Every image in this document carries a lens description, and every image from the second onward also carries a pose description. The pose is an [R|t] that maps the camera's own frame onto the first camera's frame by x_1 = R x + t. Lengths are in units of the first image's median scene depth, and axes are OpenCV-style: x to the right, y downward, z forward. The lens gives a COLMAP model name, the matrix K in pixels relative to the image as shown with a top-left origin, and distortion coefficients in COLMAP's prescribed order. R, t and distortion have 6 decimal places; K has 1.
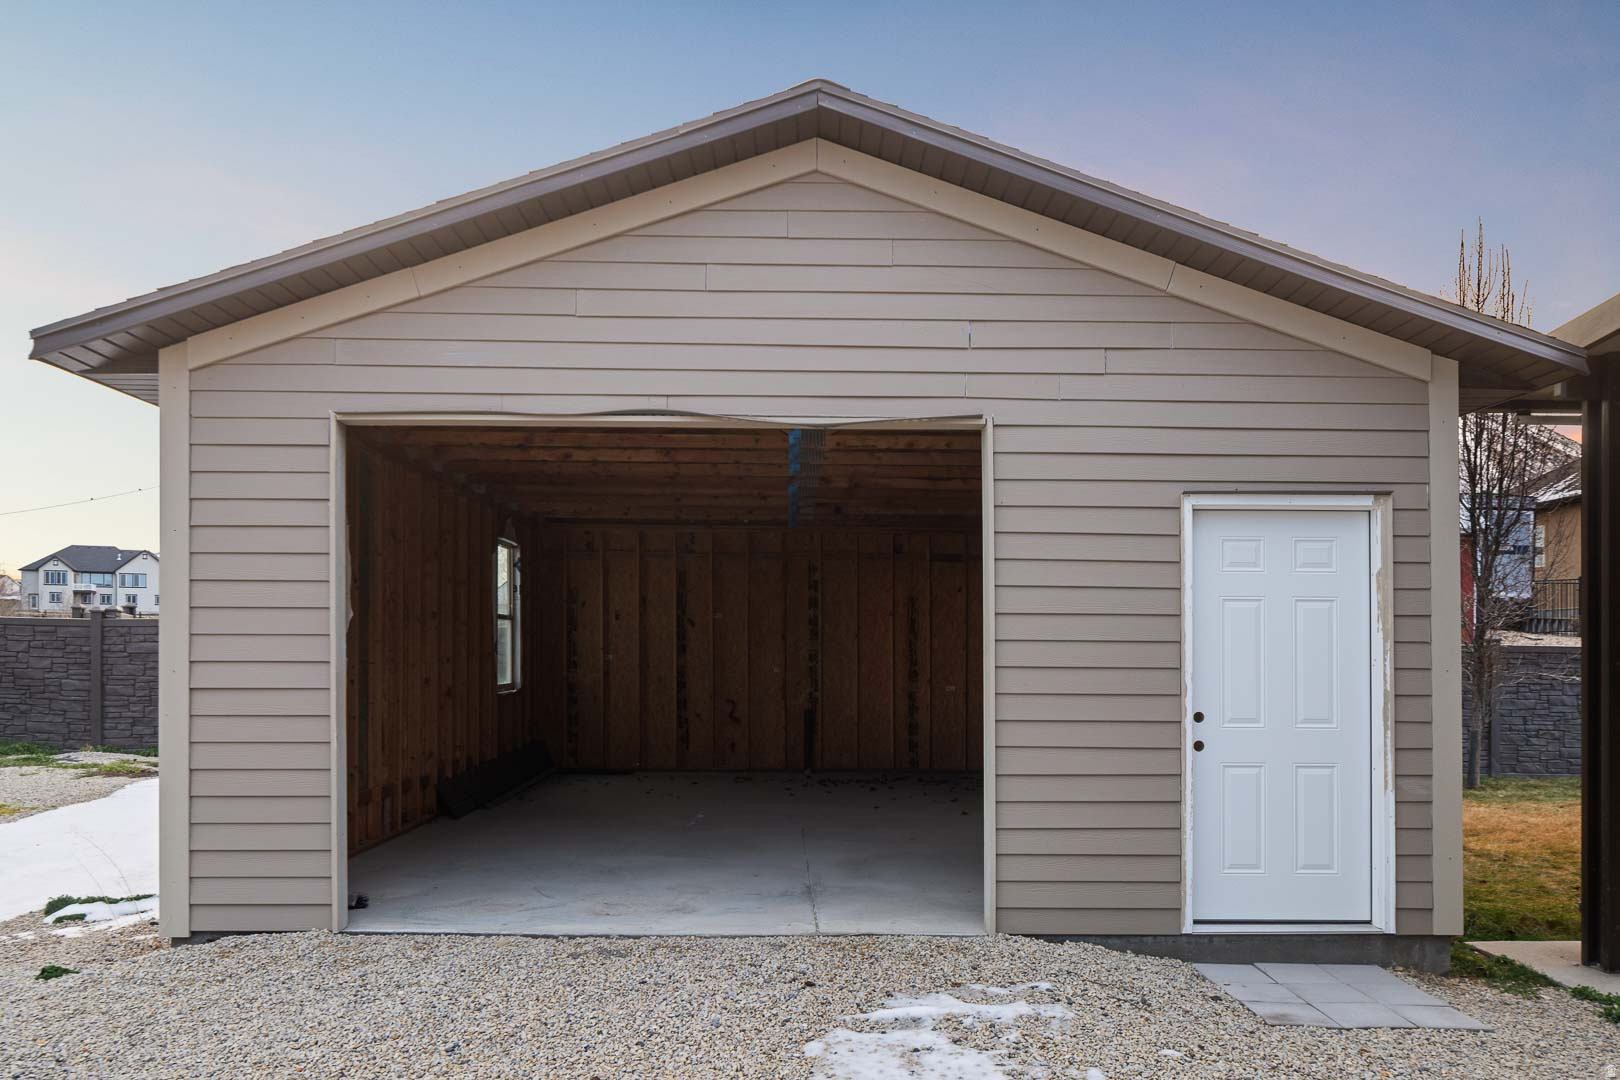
lens RADIAL K [[1097.1, 0, 807.9], [0, 1097.1, 607.9], [0, 0, 1]] dist [-0.023379, 0.000258]
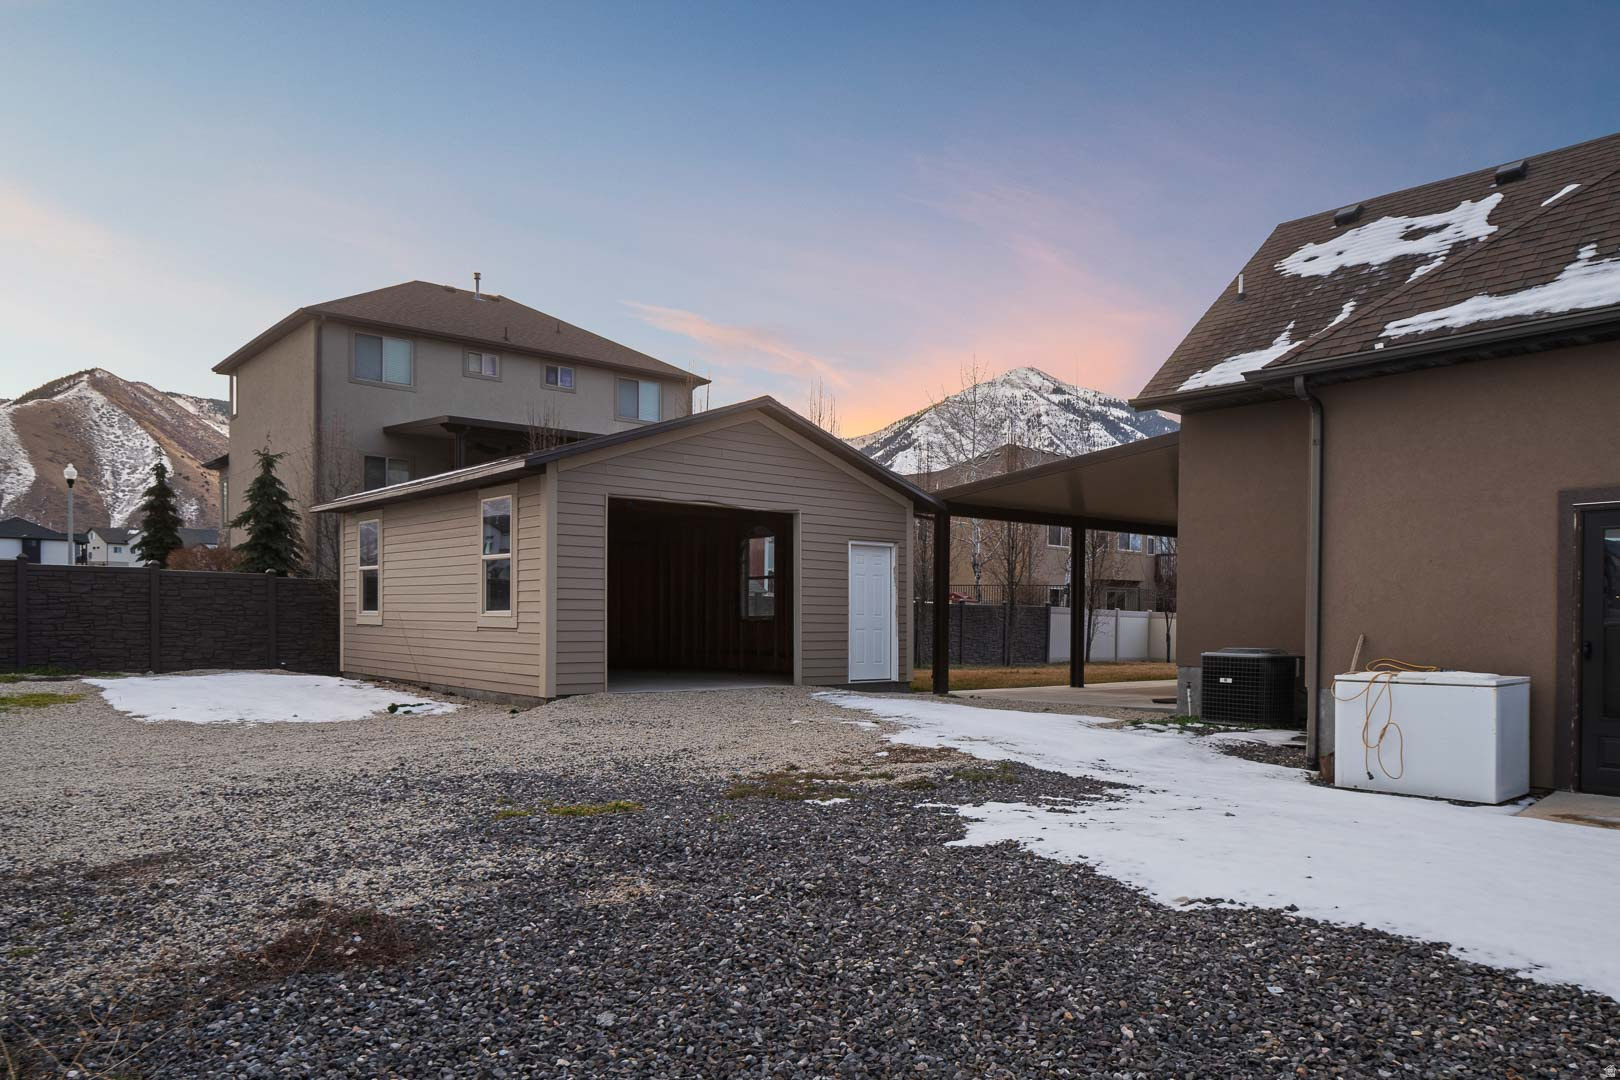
lens RADIAL K [[1097.1, 0, 807.9], [0, 1097.1, 607.9], [0, 0, 1]] dist [-0.023379, 0.000258]
pose [[0.774646, 0.008632, 0.632336, -1.677360], [-0.016270, 0.999848, 0.006283, 0.068352], [-0.632186, -0.015155, 0.774668, -1.298875]]
